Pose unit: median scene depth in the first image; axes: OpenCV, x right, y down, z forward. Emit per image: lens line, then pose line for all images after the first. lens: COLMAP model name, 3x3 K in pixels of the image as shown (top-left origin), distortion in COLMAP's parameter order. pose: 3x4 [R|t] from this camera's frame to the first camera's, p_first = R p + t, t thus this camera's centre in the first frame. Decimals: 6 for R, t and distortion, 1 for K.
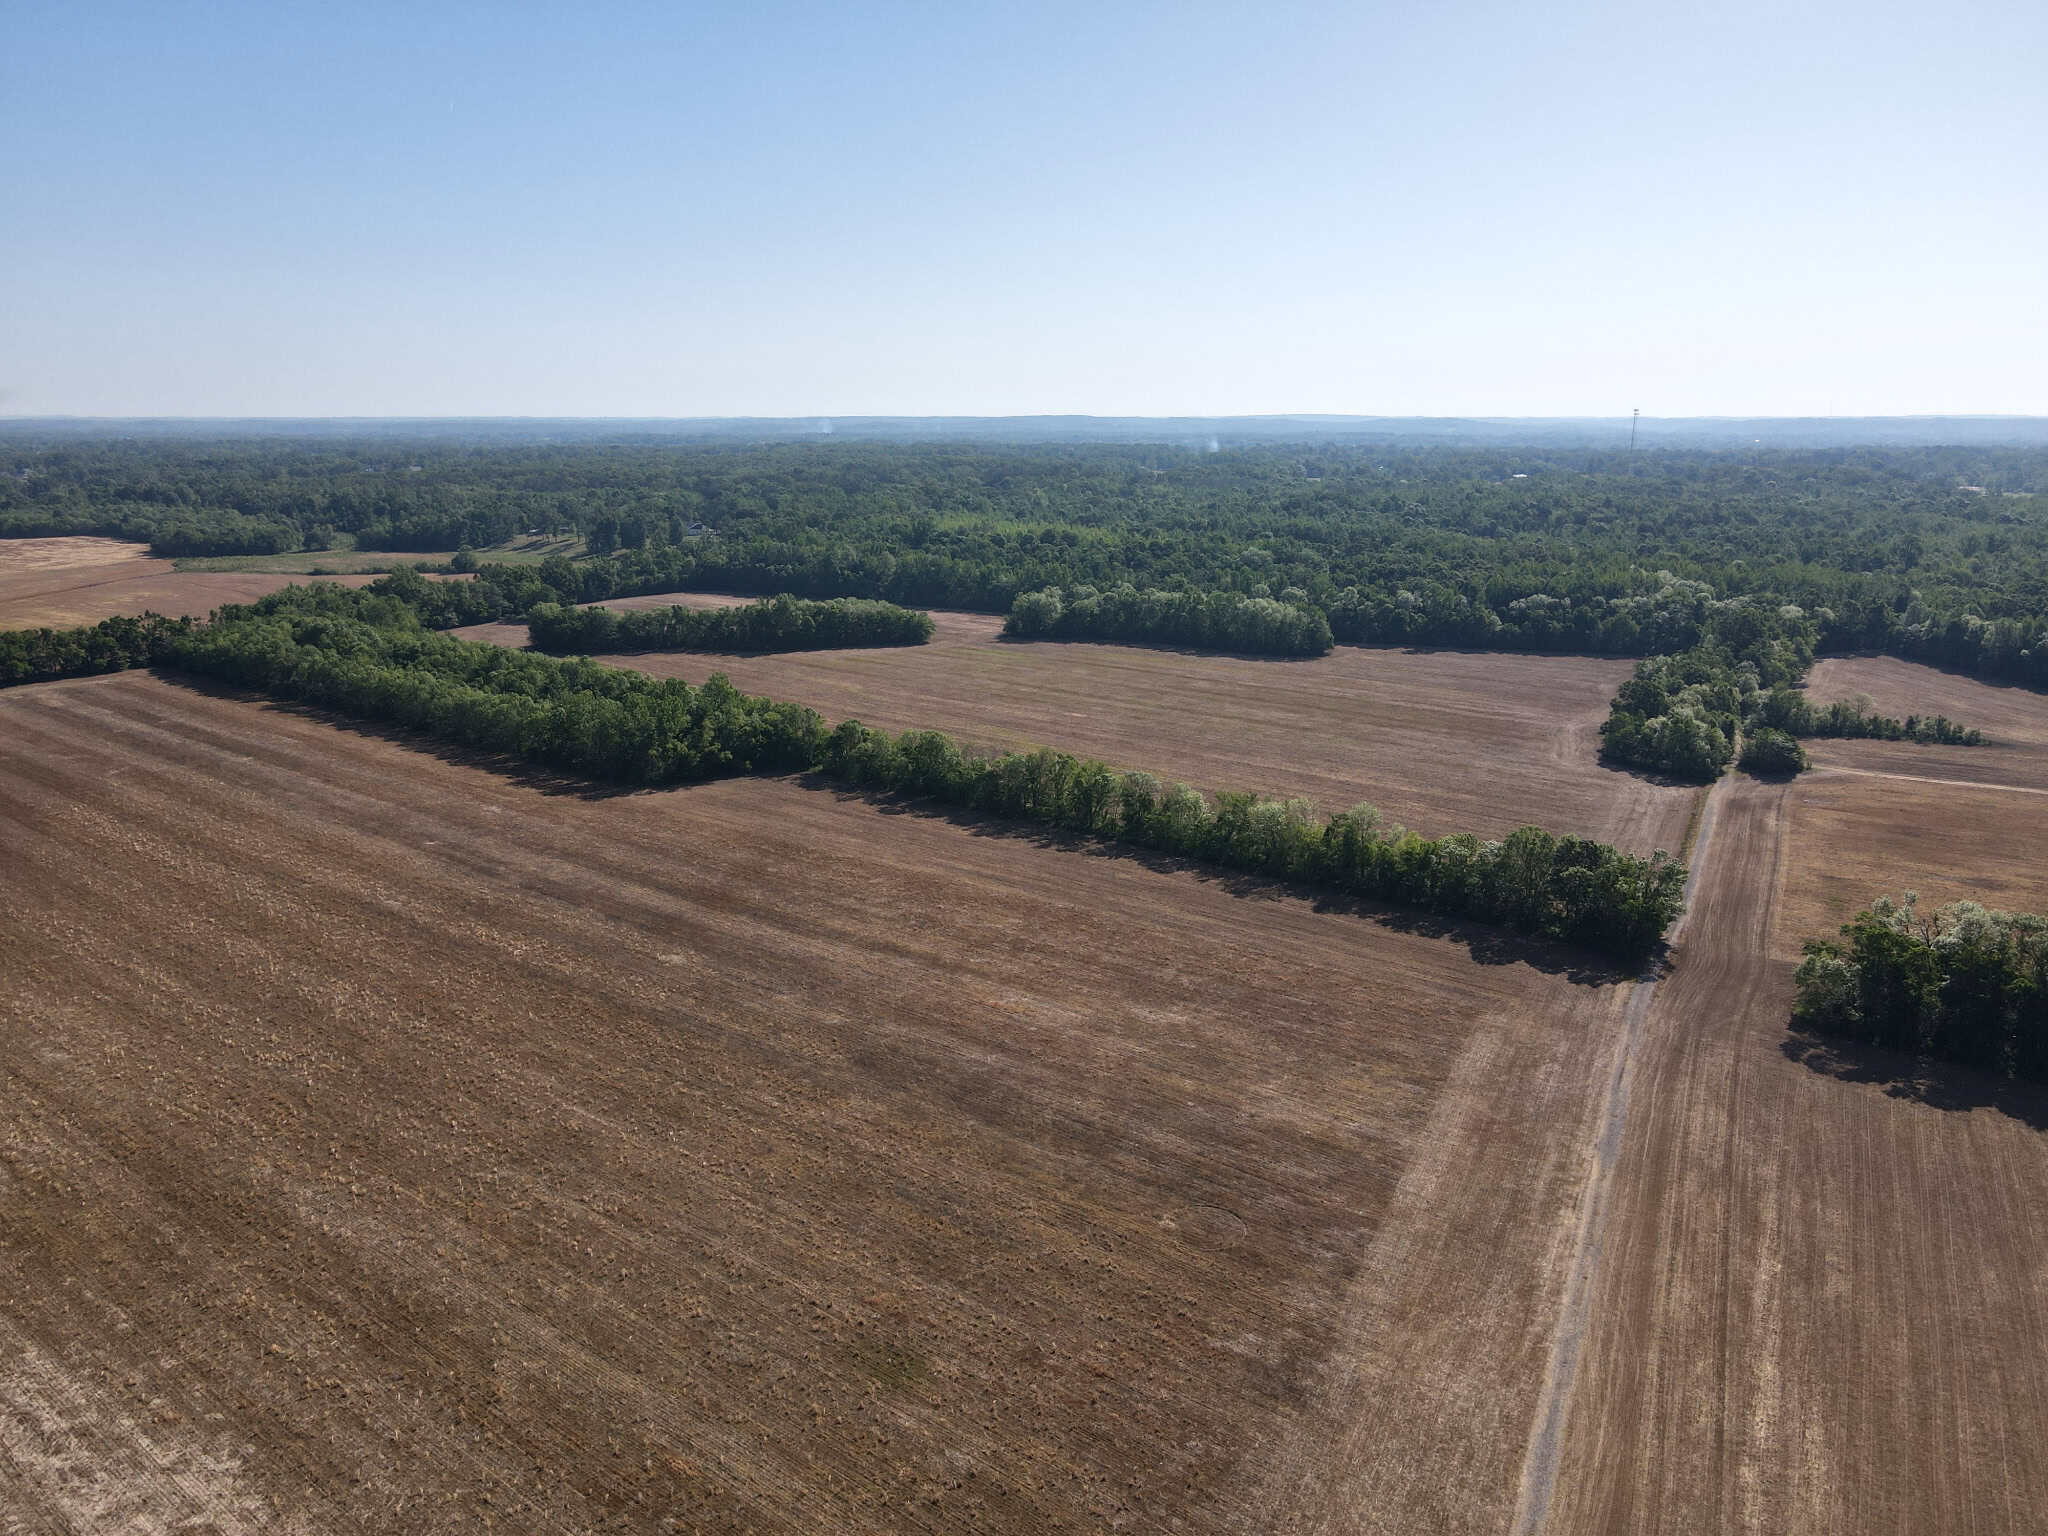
lens RADIAL K [[1501.0, 0, 1025.1], [0, 1501.0, 755.2], [0, 0, 1]] dist [0.011553, 0.006616]
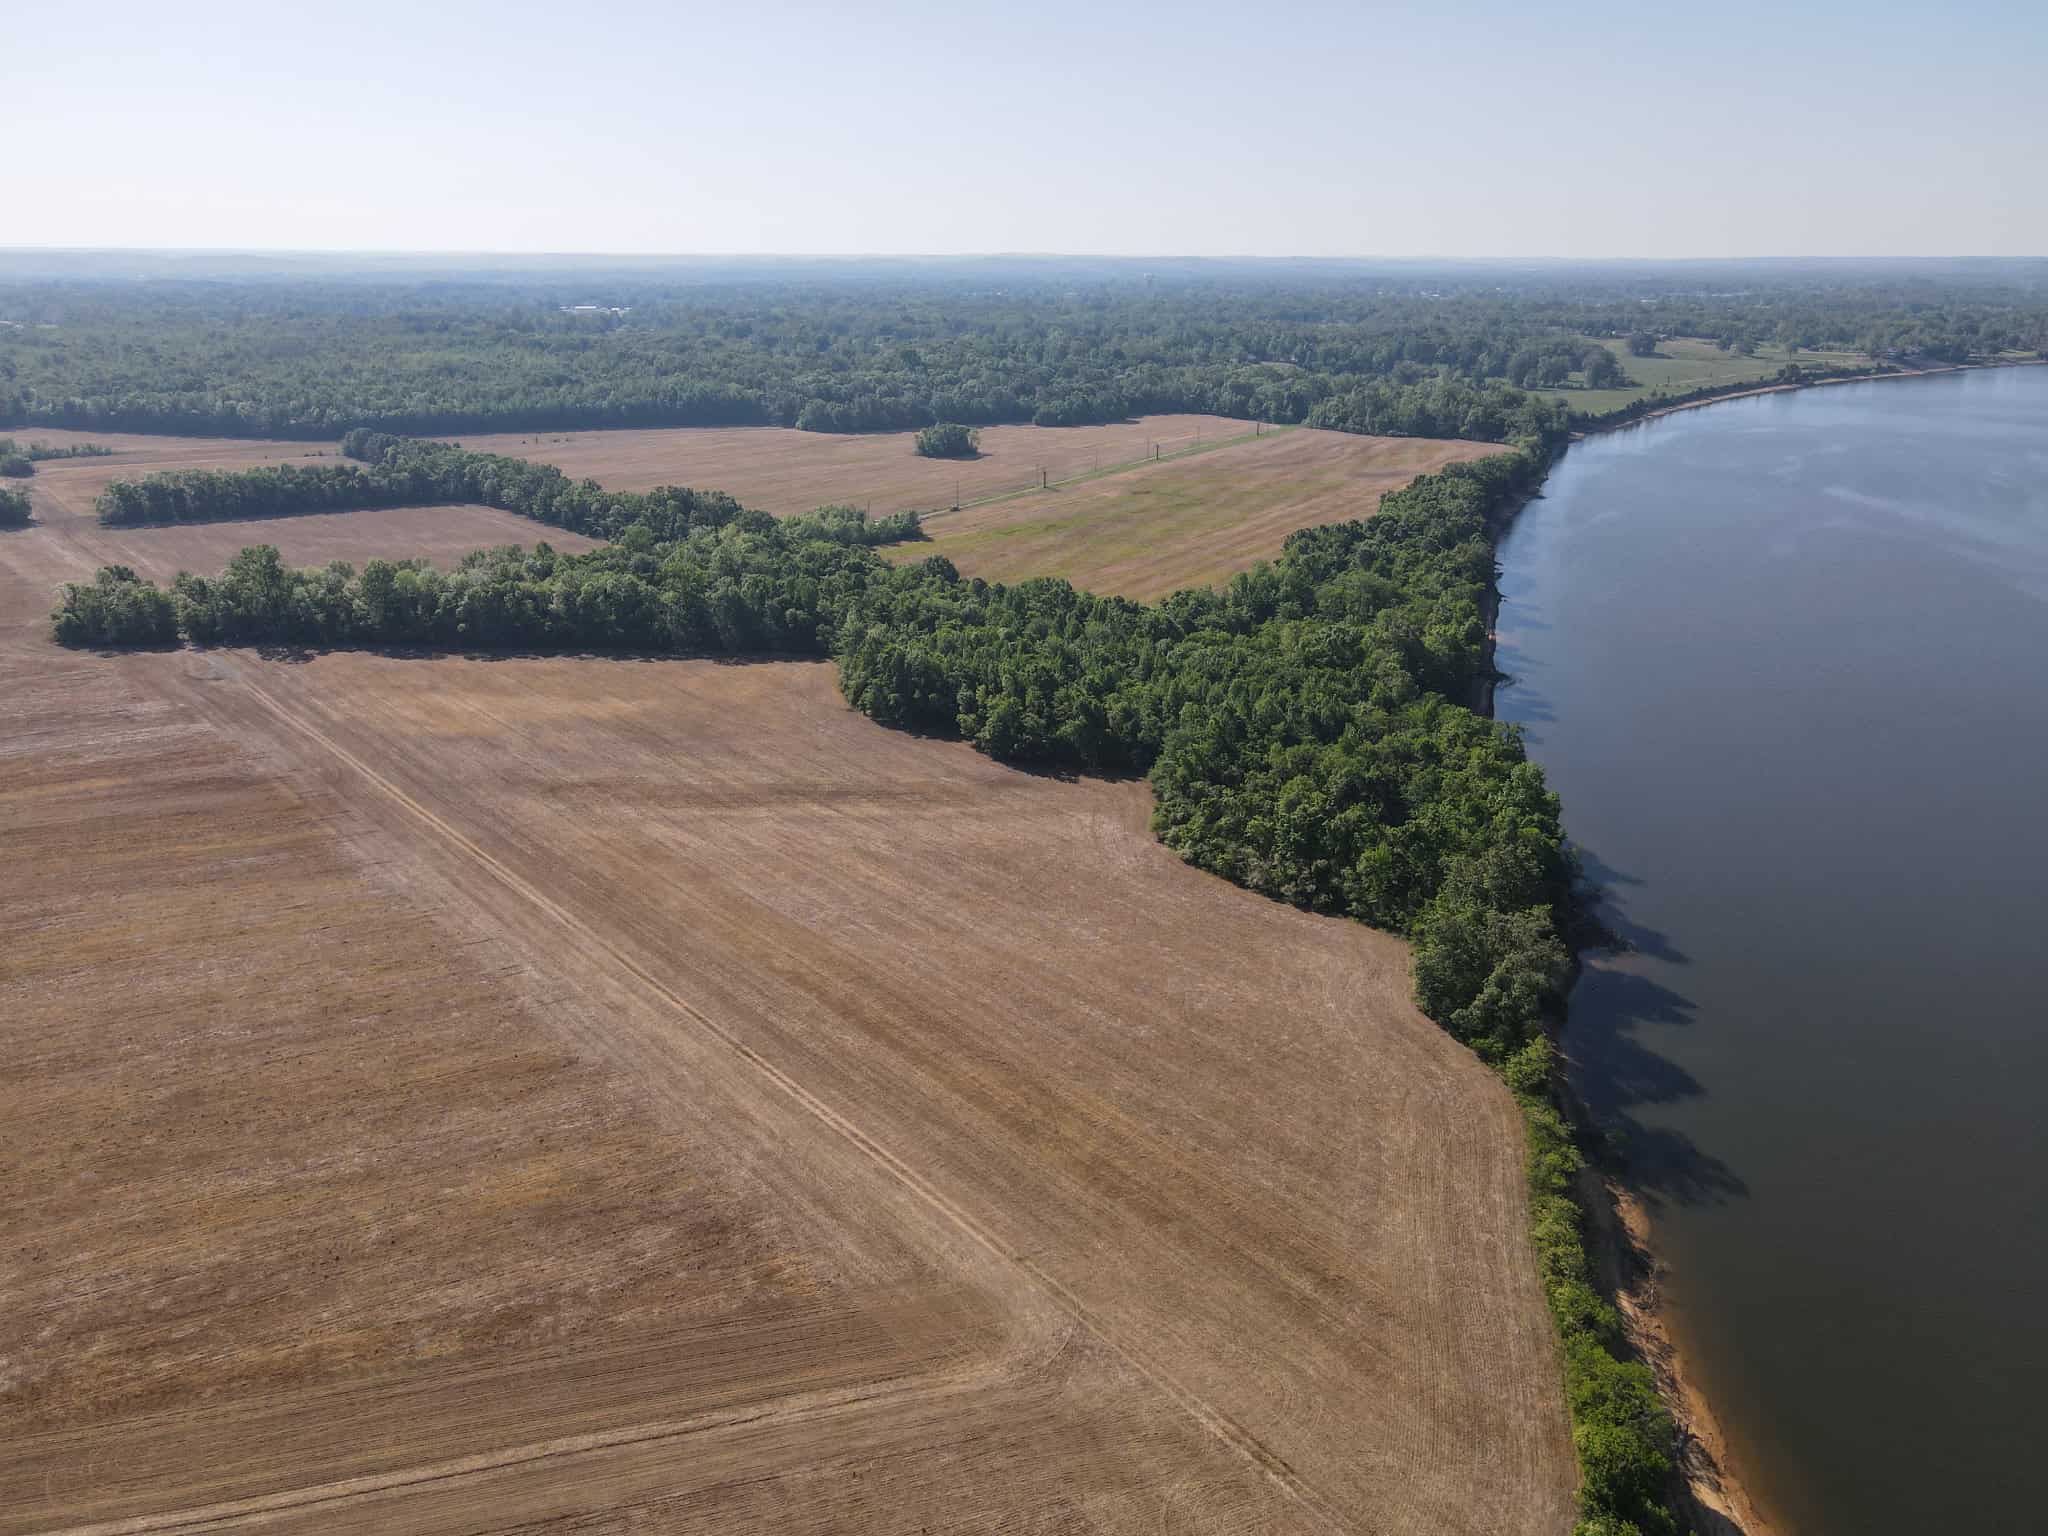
lens RADIAL K [[1489.0, 0, 1024.8], [0, 1489.0, 722.8], [0, 0, 1]] dist [0.020252, 0.005086]
pose [[0.401540, -0.273013, 0.874202, -0.547736], [0.196563, 0.957981, 0.208892, 0.119450], [-0.894499, 0.087957, 0.438332, -0.700881]]
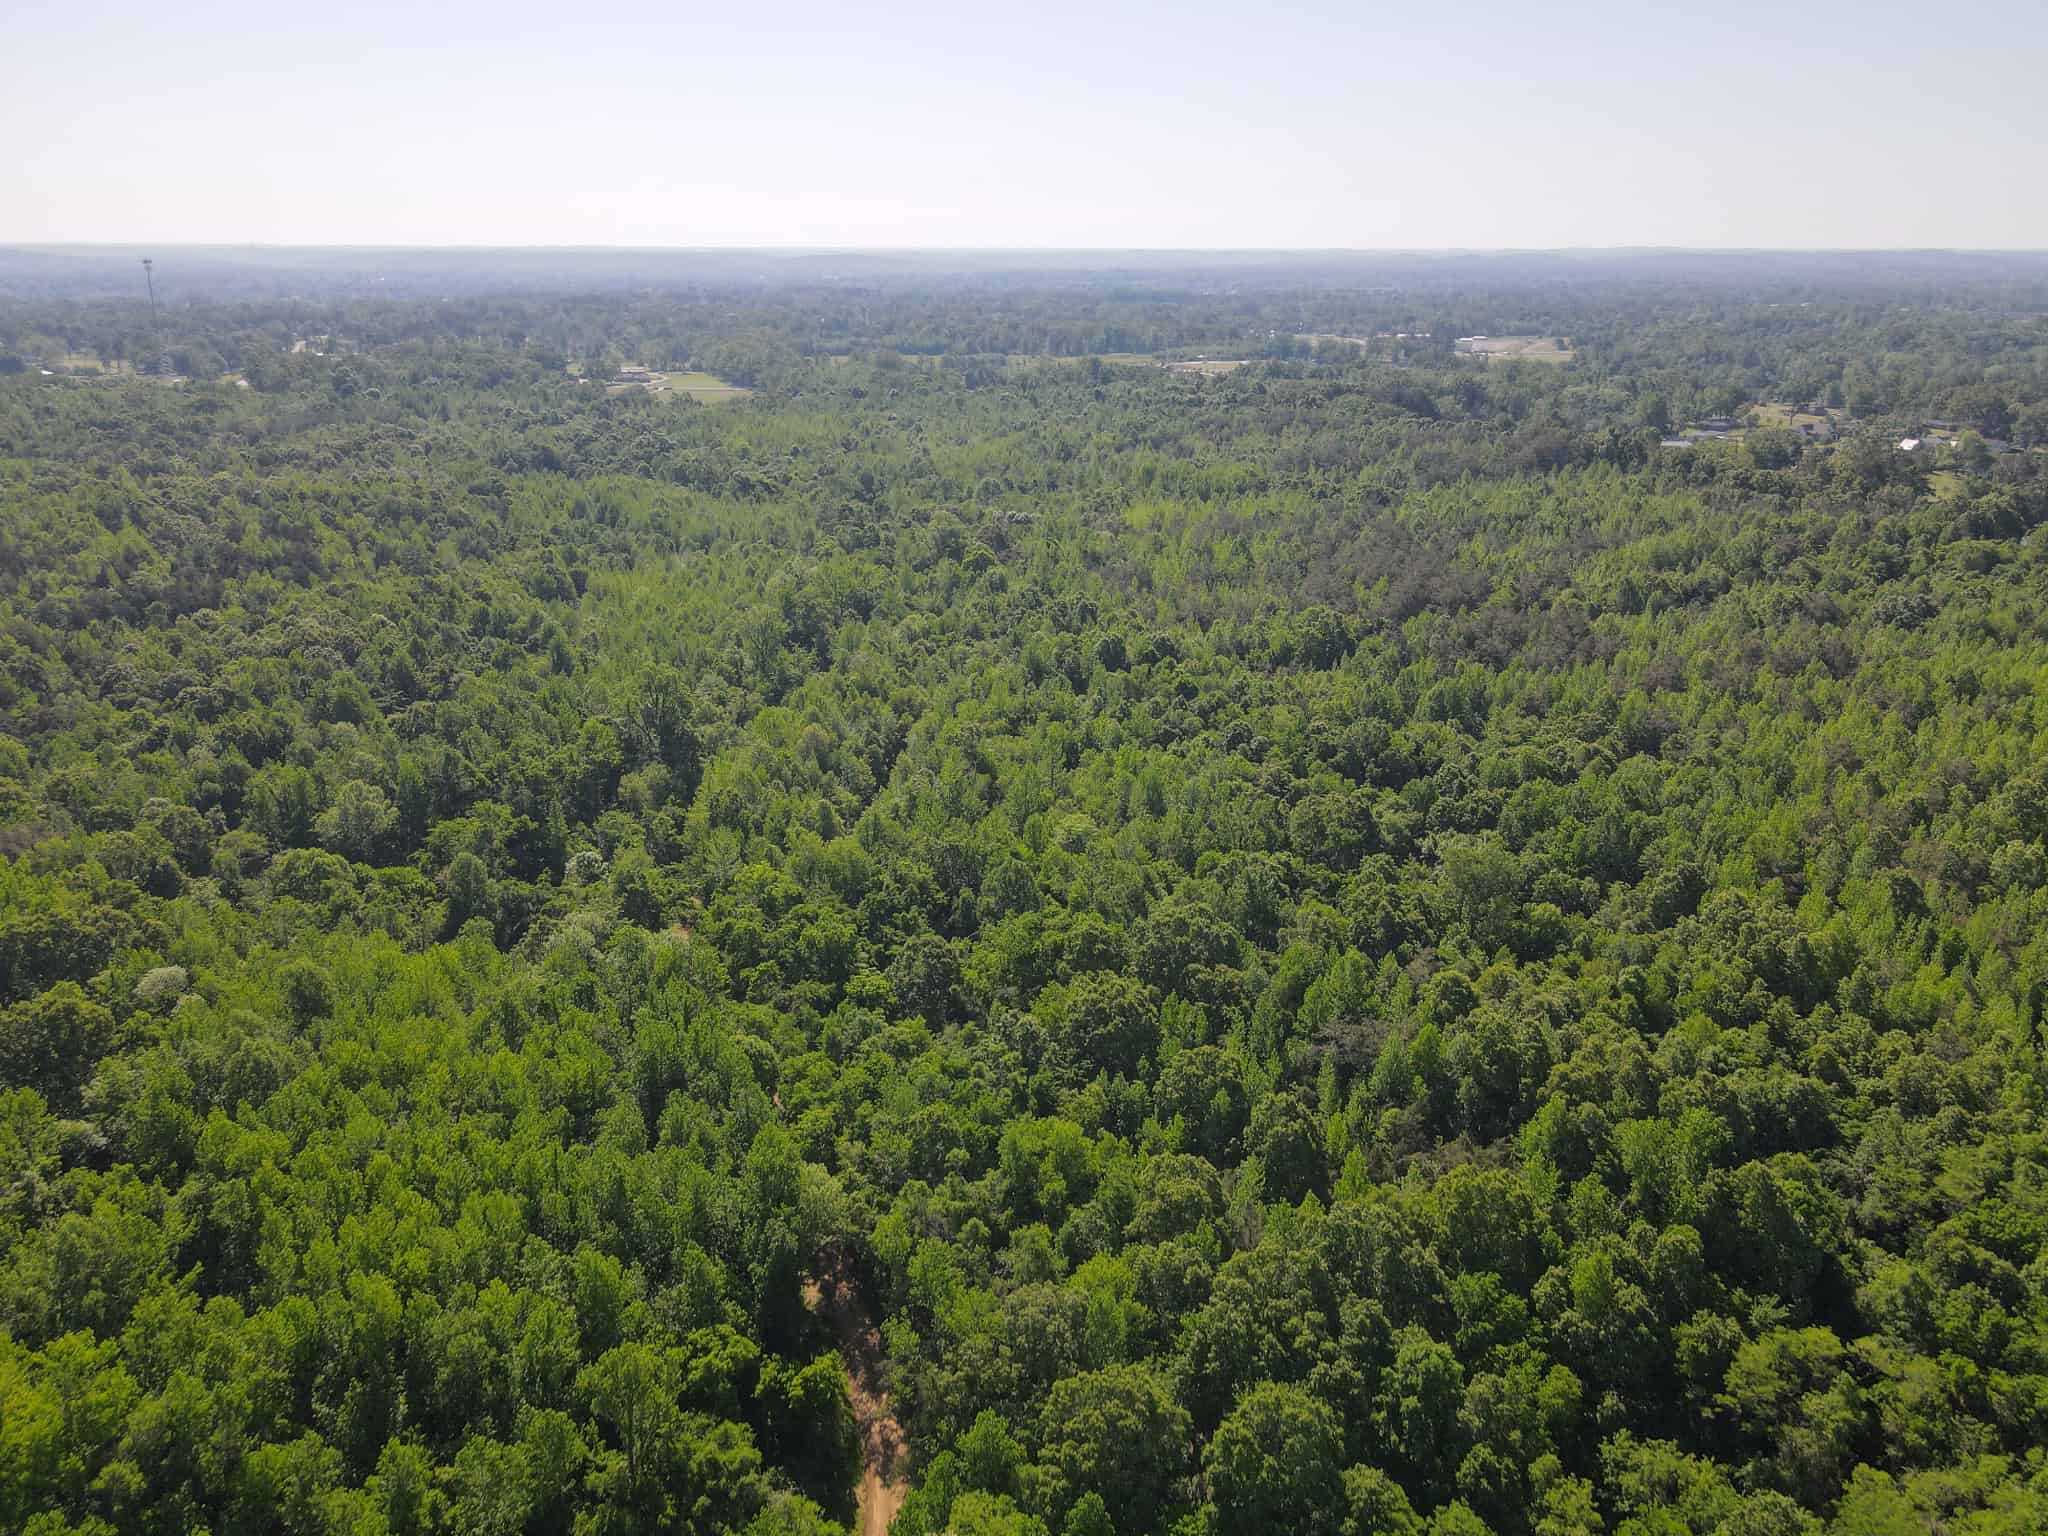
lens RADIAL K [[1501.0, 0, 1025.1], [0, 1501.0, 755.2], [0, 0, 1]] dist [0.011553, 0.006616]
pose [[0.677764, -0.231360, 0.697931, 0.512941], [0.156801, 0.972850, 0.170224, -0.243051], [-0.718366, -0.005935, 0.695640, 0.902924]]
